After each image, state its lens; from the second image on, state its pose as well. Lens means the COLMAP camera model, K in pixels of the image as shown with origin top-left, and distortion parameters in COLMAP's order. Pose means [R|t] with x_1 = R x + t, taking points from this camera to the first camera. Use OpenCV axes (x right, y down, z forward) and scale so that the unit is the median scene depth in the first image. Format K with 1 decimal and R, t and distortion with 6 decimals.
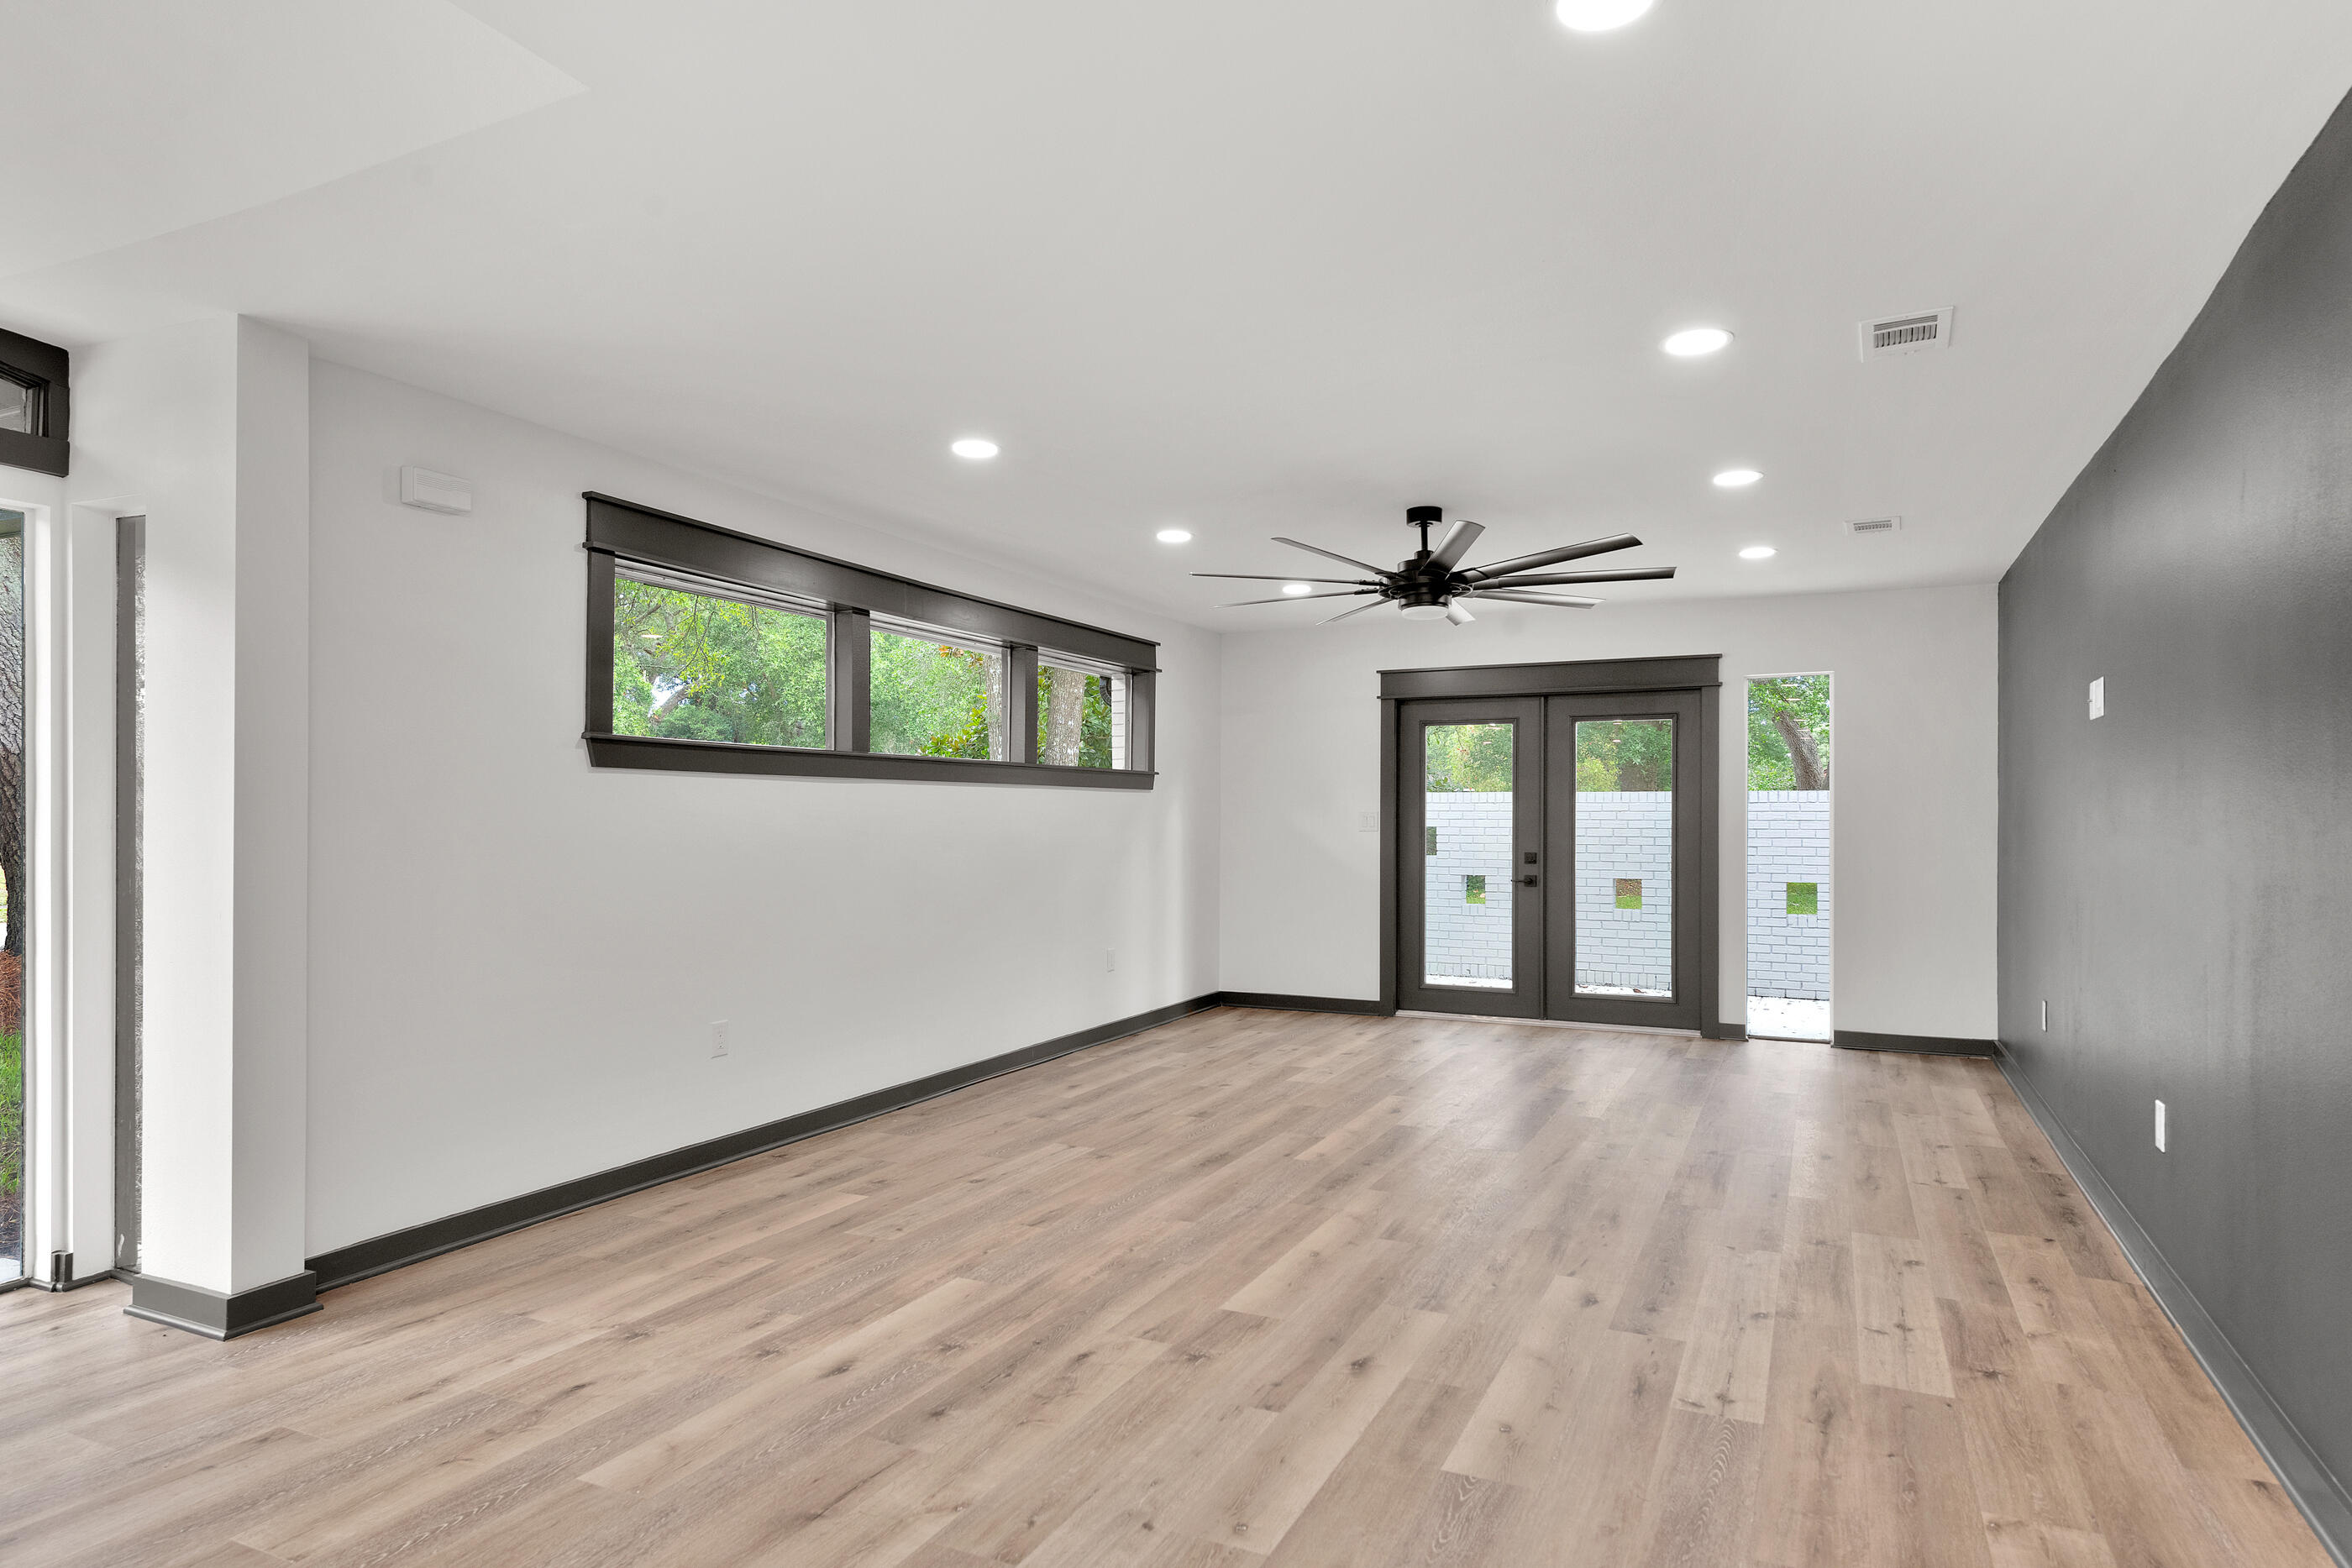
lens RADIAL K [[1412.5, 0, 1099.9], [0, 1412.5, 816.0], [0, 0, 1]] dist [0.045354, -0.004292]
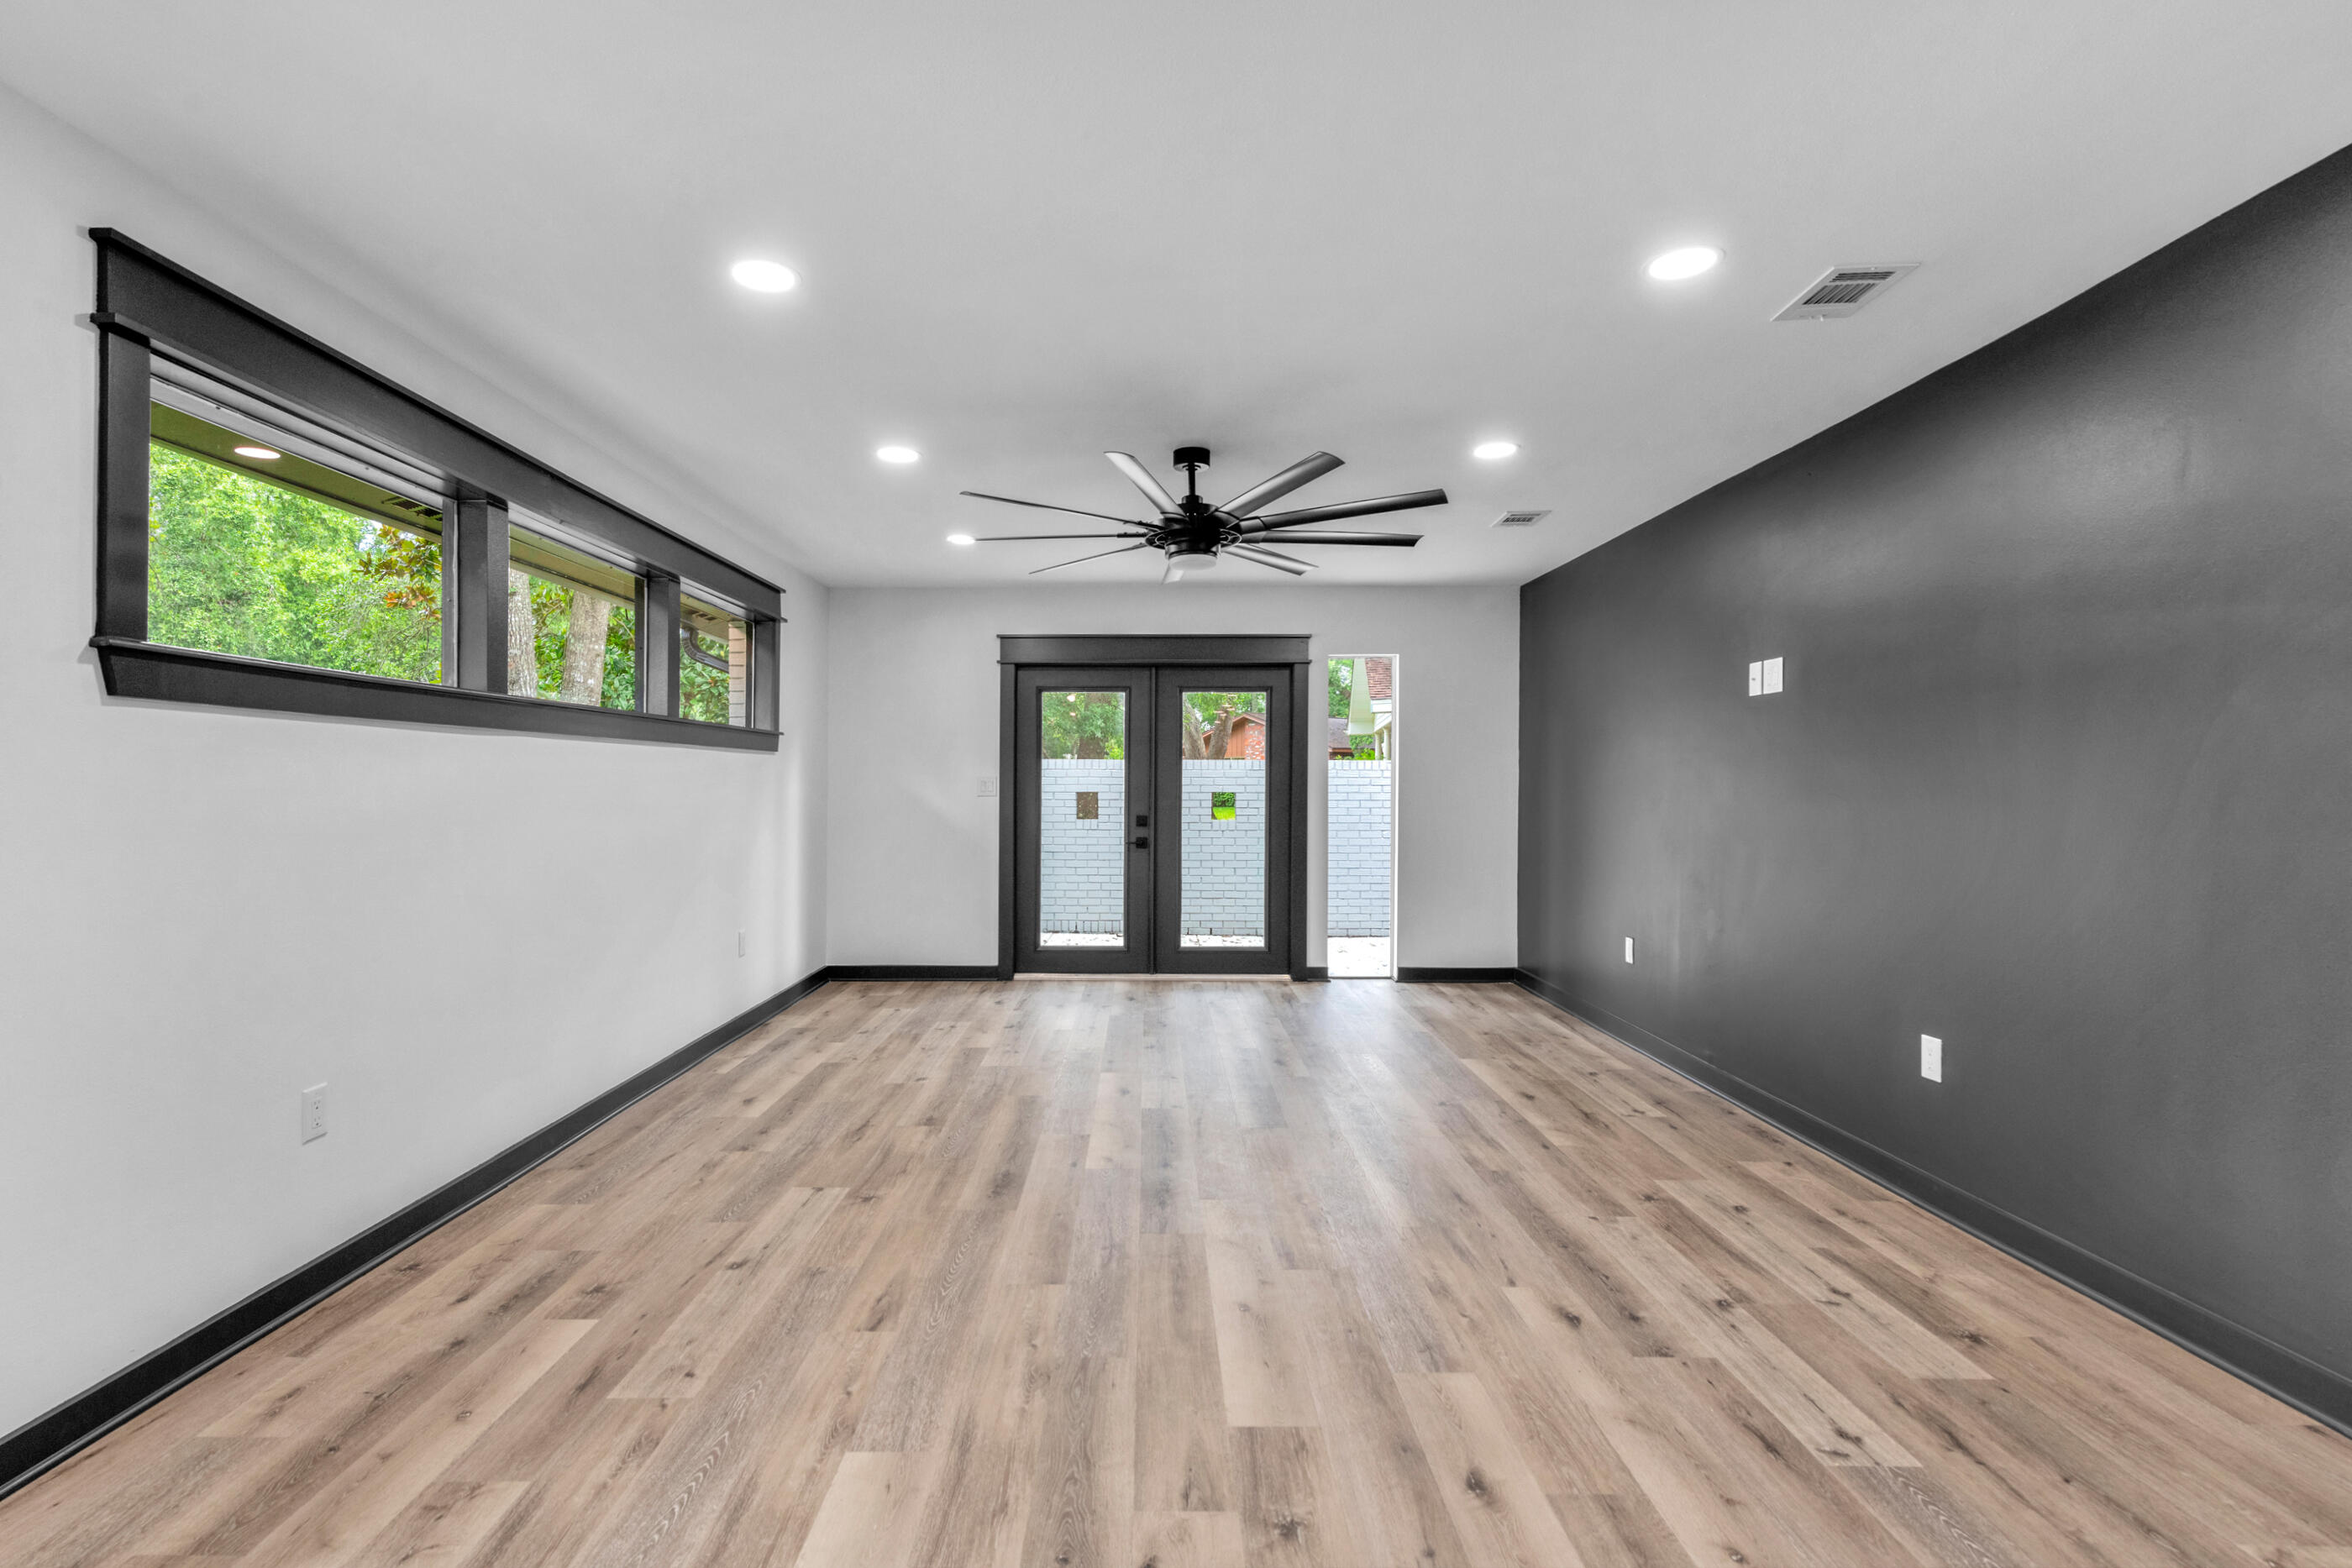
lens RADIAL K [[1256.3, 0, 1149.1], [0, 1256.3, 797.2], [0, 0, 1]] dist [0.018270, -0.002768]
pose [[0.899025, -0.006396, 0.437850, -0.171036], [0.000765, 0.999915, 0.013035, 0.000020], [-0.437896, -0.011384, 0.898954, 0.284295]]
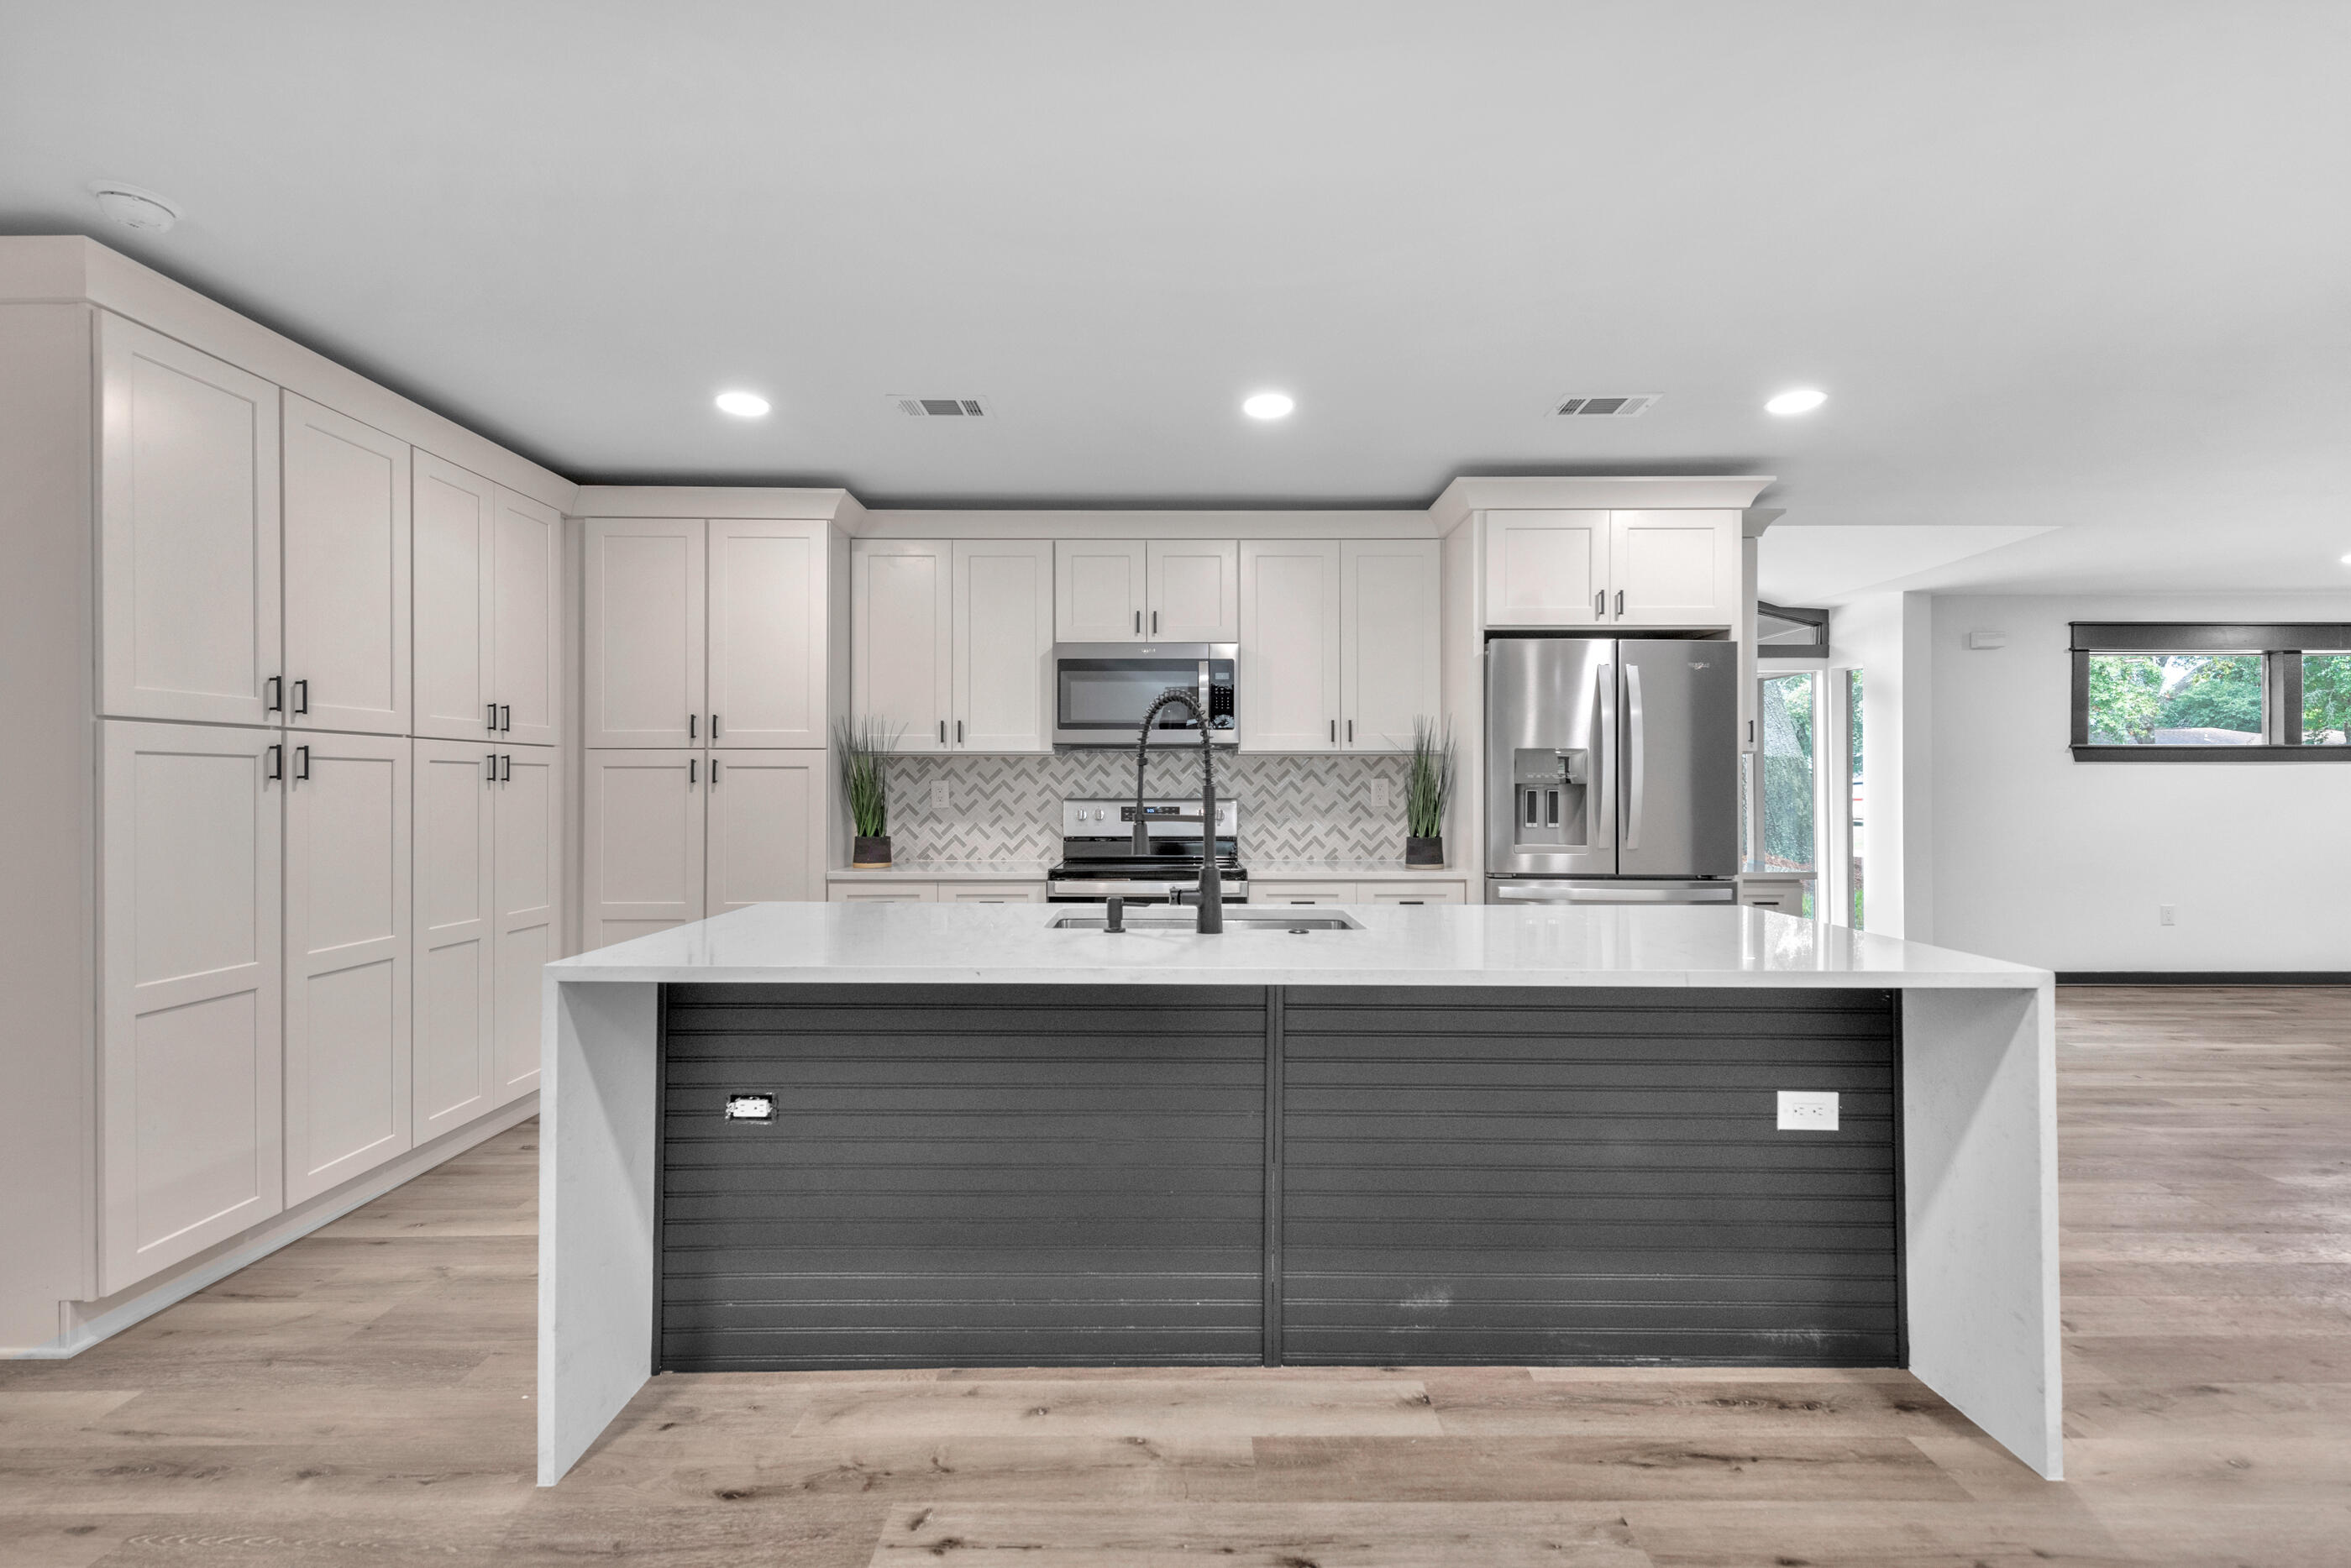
lens RADIAL K [[998.3, 0, 1195.7], [0, 998.3, 804.2], [0, 0, 1]] dist [0.005370, -0.003833]
pose [[0.474533, 0.013614, -0.880132, 0.249043], [0.003261, 0.999846, 0.017224, -0.004027], [0.880232, -0.011044, 0.474416, -0.638521]]
